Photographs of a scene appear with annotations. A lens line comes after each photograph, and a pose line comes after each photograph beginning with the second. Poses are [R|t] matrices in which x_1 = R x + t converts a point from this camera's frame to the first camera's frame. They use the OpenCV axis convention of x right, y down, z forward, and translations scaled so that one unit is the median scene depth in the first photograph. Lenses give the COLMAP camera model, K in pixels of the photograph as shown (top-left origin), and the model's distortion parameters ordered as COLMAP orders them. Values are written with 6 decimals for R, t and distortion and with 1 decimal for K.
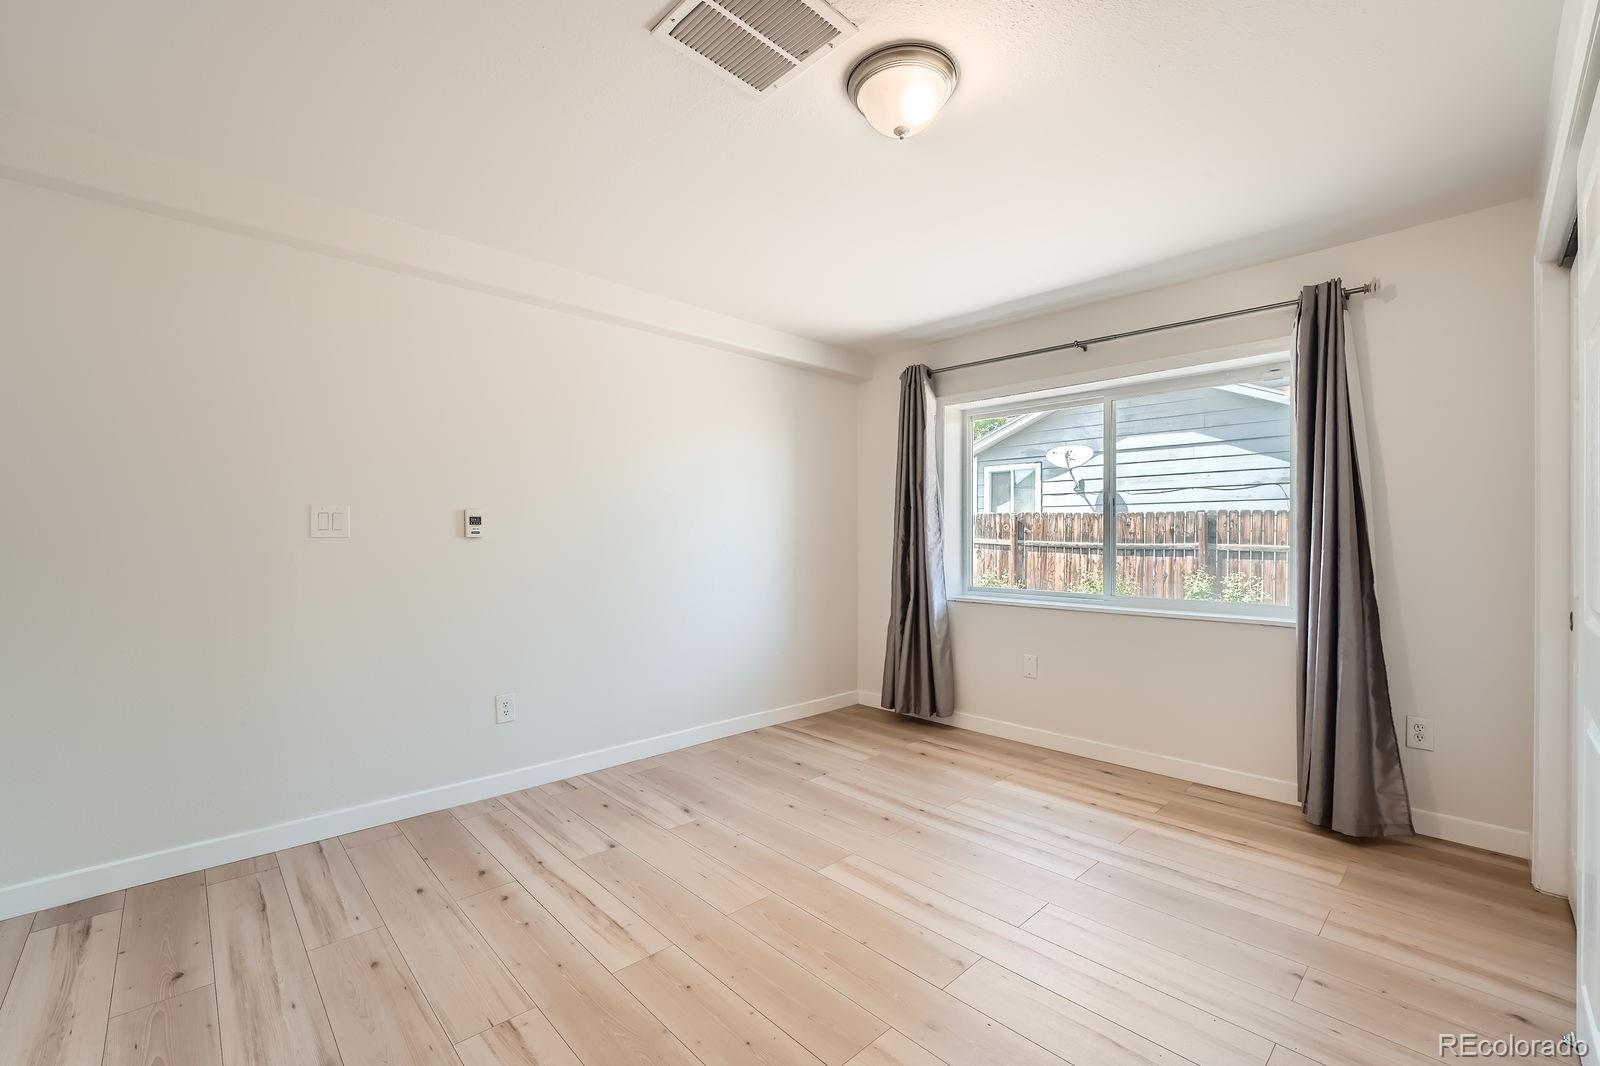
lens RADIAL K [[672.3, 0, 787.4], [0, 672.3, 547.1], [0, 0, 1]] dist [-0.009649, -0.000248]
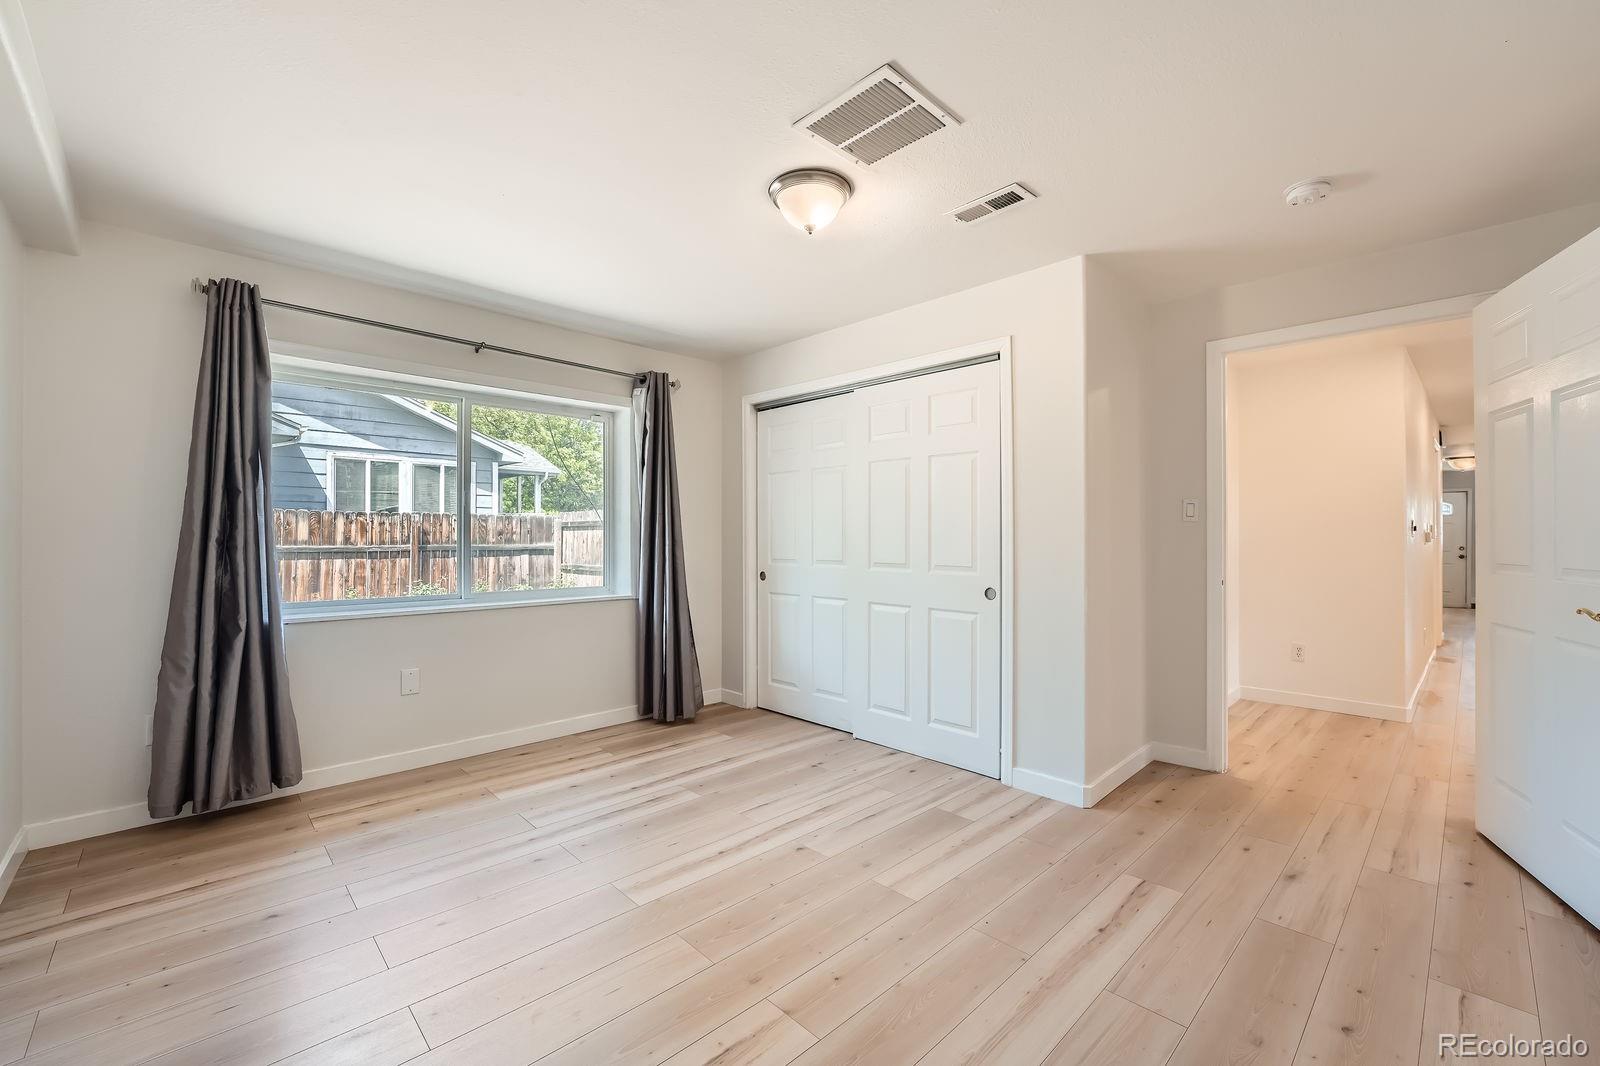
lens RADIAL K [[672.3, 0, 808.4], [0, 672.3, 534.9], [0, 0, 1]] dist [-0.009649, -0.000248]
pose [[-0.028690, 0.007918, 0.999557, -0.645598], [0.017367, 0.999822, -0.007422, -0.000696], [-0.999437, 0.017146, -0.028822, 0.592399]]
